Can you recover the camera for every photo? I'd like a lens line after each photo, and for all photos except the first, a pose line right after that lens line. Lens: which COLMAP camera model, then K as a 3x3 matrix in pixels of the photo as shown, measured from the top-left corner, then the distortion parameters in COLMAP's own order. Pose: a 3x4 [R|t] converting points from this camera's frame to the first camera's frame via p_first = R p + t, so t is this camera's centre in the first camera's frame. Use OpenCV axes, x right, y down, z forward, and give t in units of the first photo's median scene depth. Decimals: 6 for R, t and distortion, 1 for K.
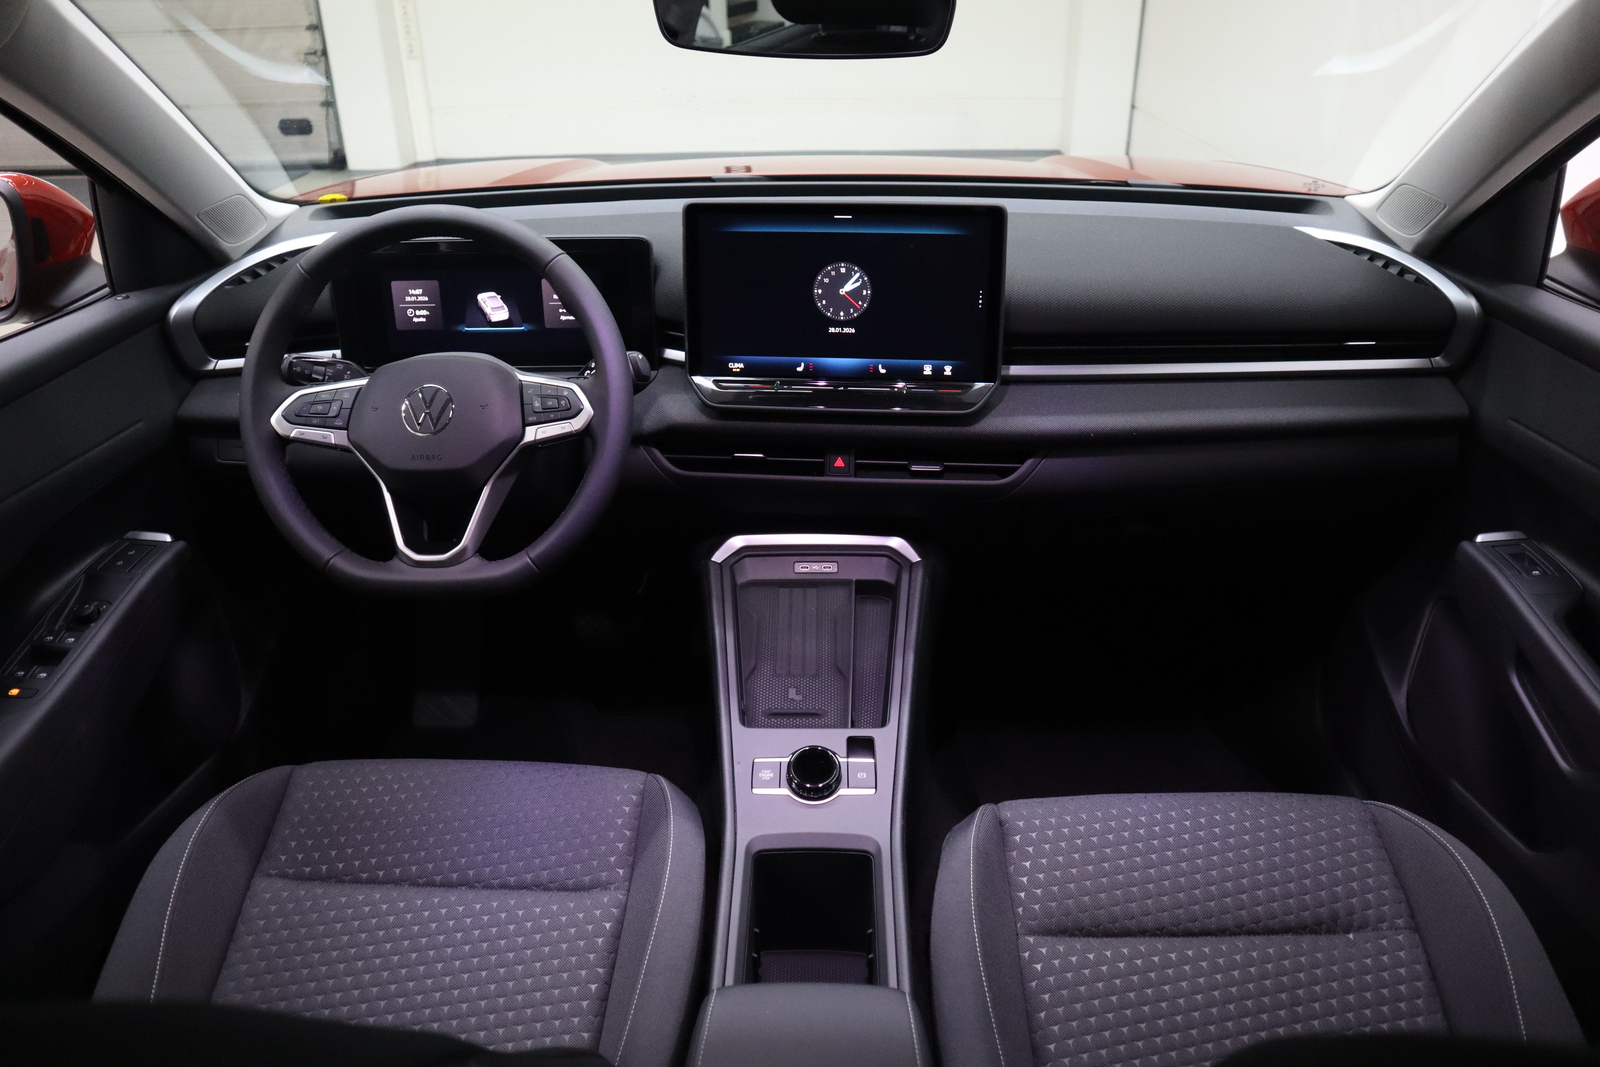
lens RADIAL K [[1113.8, 0, 800.0], [0, 1113.8, 533.5], [0, 0, 1]] dist [-0.128083, 0.085312]
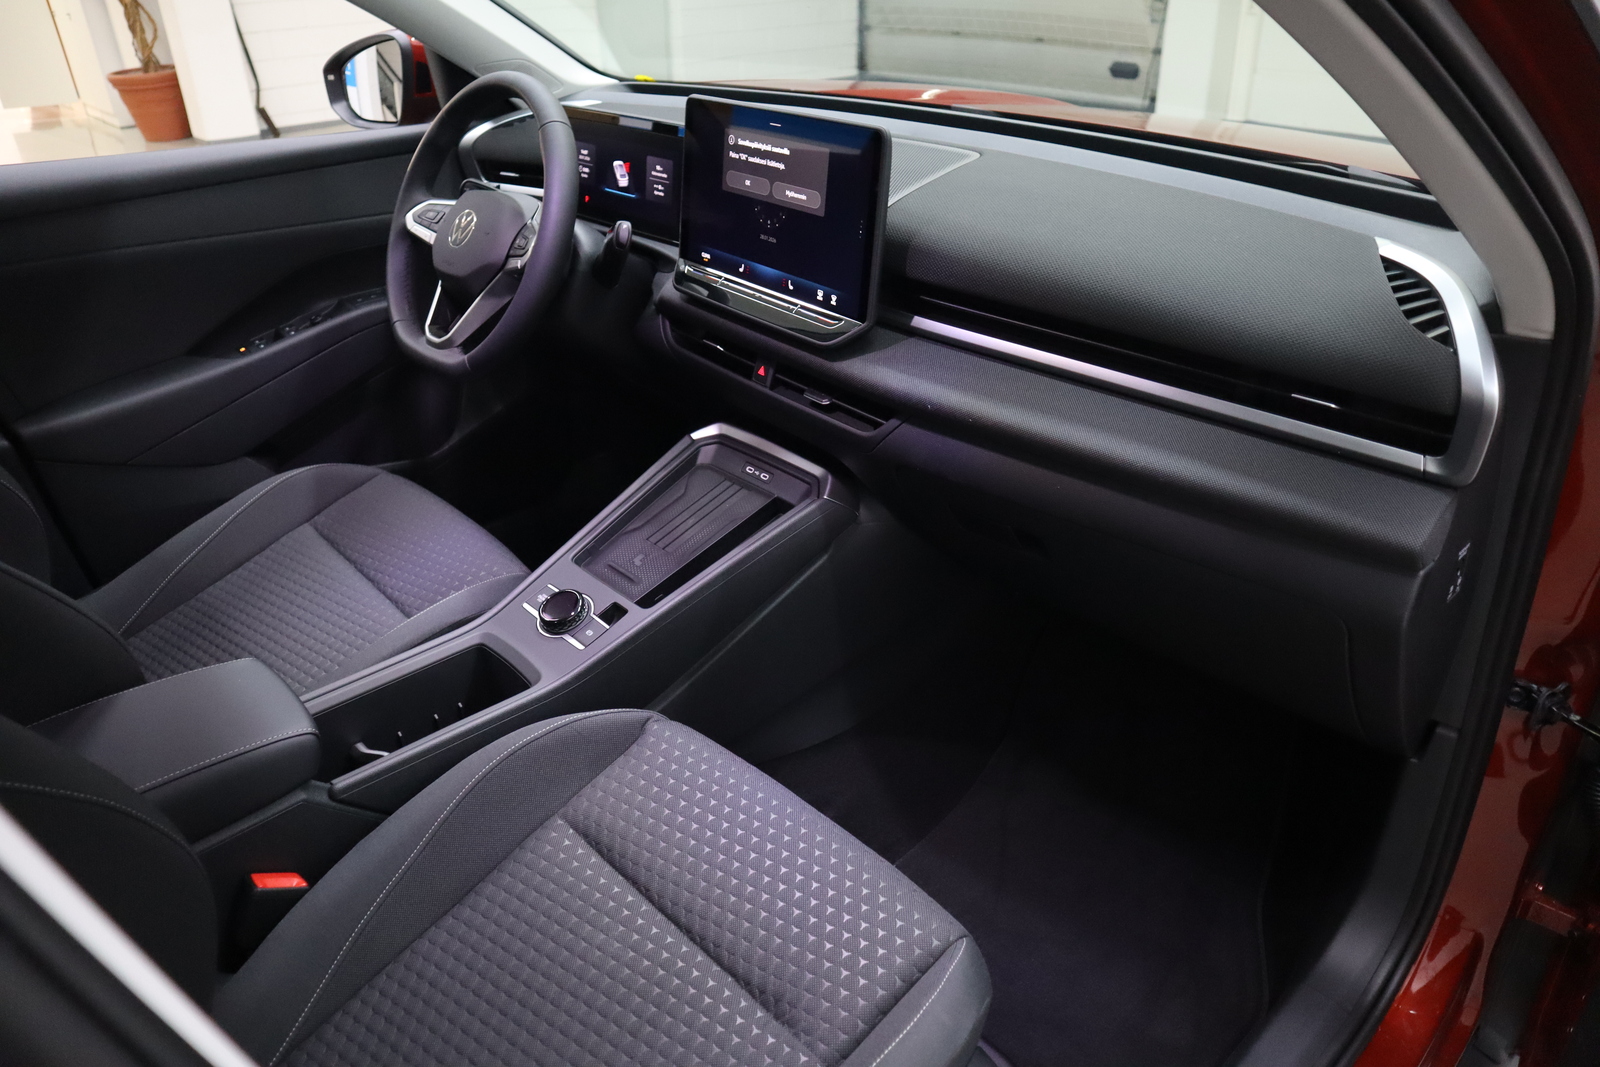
lens RADIAL K [[1113.8, 0, 800.0], [0, 1113.8, 533.5], [0, 0, 1]] dist [-0.128083, 0.085312]
pose [[0.694157, 0.350984, -0.628455, 0.767064], [-0.332623, 0.930669, 0.152370, -0.094697], [0.638364, 0.103270, 0.762776, 0.276411]]
